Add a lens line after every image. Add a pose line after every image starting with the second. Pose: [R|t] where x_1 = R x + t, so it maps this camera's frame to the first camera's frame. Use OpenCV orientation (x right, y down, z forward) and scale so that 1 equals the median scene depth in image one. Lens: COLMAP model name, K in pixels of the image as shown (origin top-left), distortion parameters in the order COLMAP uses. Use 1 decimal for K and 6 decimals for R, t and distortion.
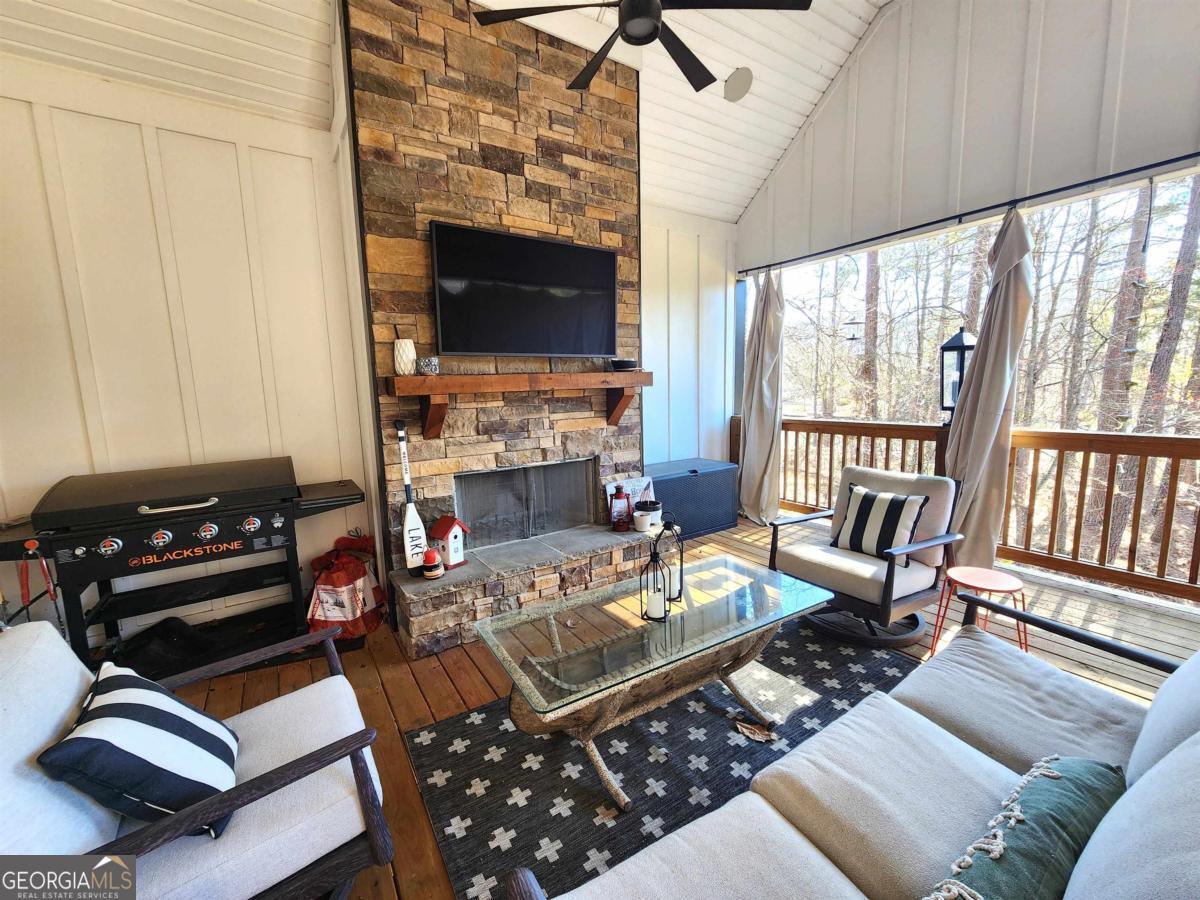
lens RADIAL K [[492.8, 0, 600.0], [0, 492.8, 450.0], [0, 0, 1]] dist [-0.001611, 0.000228]
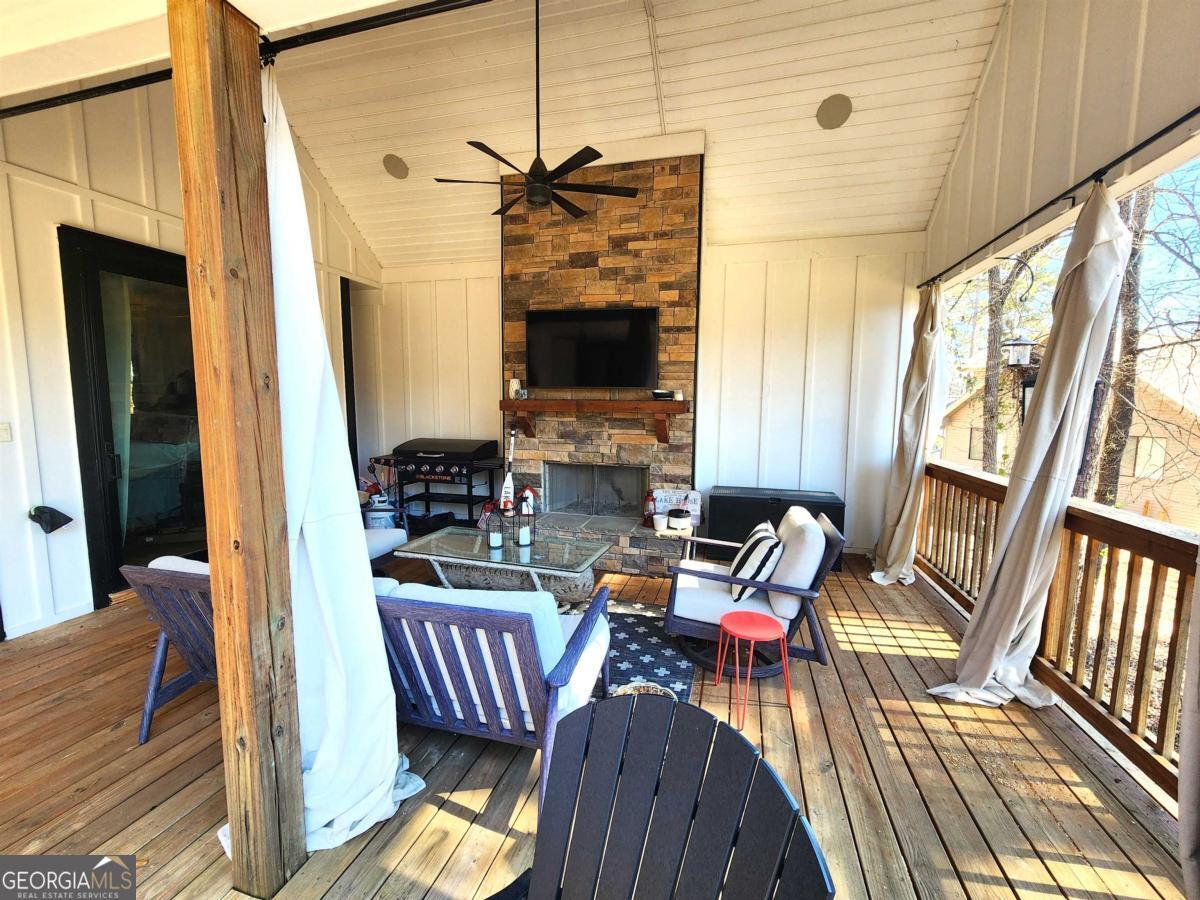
lens RADIAL K [[492.8, 0, 600.0], [0, 492.8, 450.0], [0, 0, 1]] dist [-0.001611, 0.000228]
pose [[0.655592, 0.110889, -0.746929, 0.988170], [-0.129563, 0.991008, 0.033406, -0.062038], [0.743917, 0.074874, 0.664064, 0.068837]]
